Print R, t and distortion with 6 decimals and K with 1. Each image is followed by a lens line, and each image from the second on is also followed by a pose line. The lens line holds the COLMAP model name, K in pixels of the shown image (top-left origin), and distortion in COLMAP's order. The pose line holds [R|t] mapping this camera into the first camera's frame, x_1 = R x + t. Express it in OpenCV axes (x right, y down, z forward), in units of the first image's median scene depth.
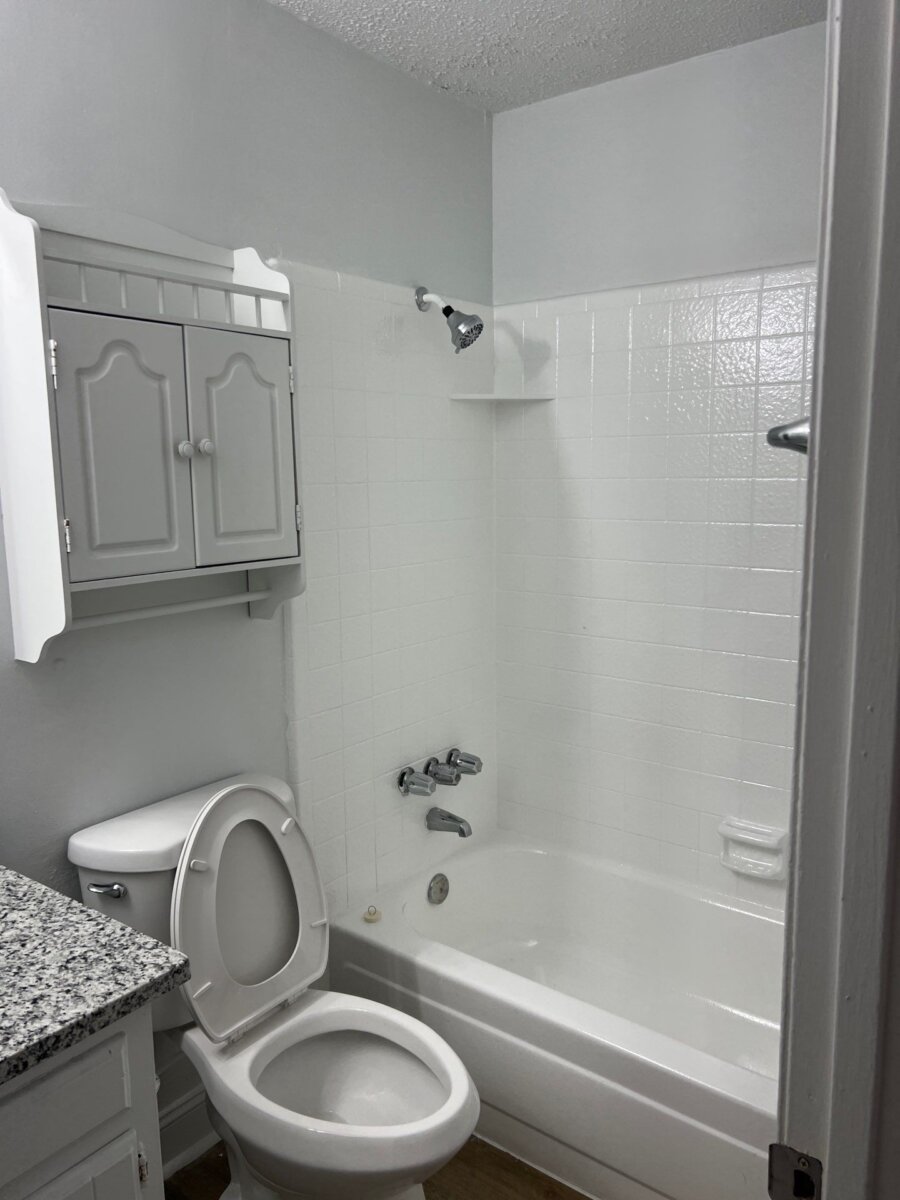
lens RADIAL K [[917.0, 0, 442.8], [0, 917.0, 599.4], [0, 0, 1]] dist [0.053655, -0.052670]
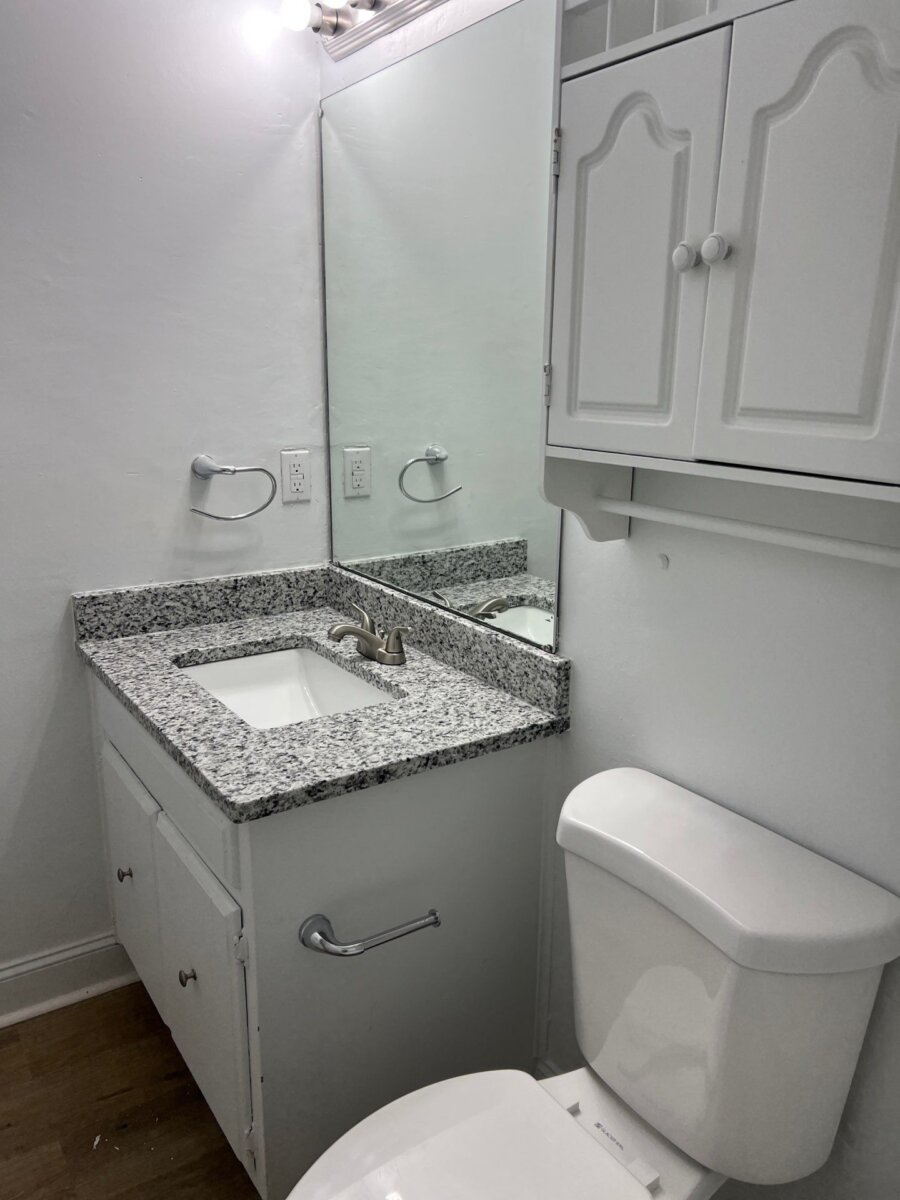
lens RADIAL K [[917.0, 0, 450.2], [0, 917.0, 589.6], [0, 0, 1]] dist [0.053655, -0.052670]
pose [[-0.317430, 0.232352, -0.919375, 0.187070], [-0.151509, 0.944636, 0.291047, -0.054471], [0.936100, 0.231681, -0.264652, 0.533555]]
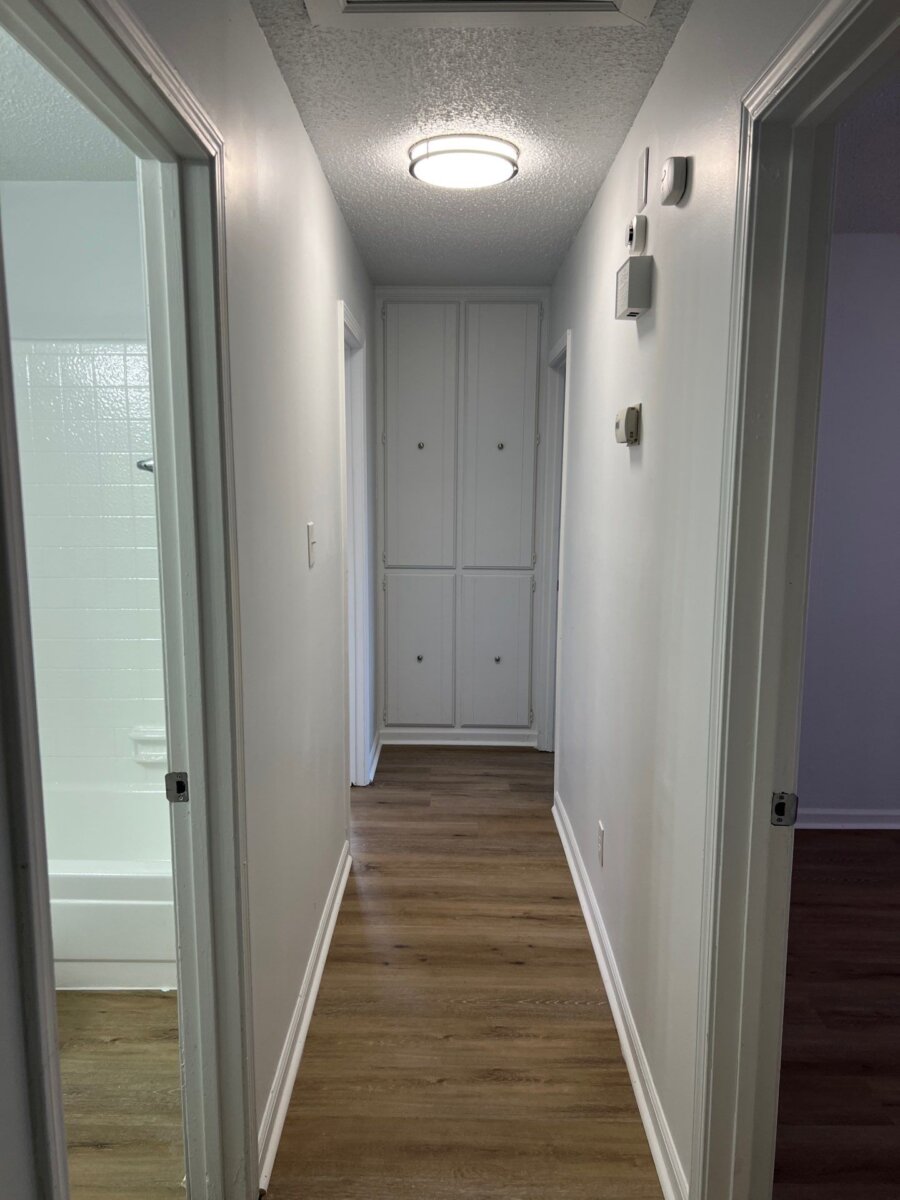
lens RADIAL K [[917.0, 0, 441.1], [0, 917.0, 609.9], [0, 0, 1]] dist [0.053655, -0.052670]
pose [[0.800263, -0.079507, 0.594356, -0.150139], [0.079069, 0.996508, 0.026841, 0.062945], [-0.594414, 0.025516, 0.803754, -0.441466]]
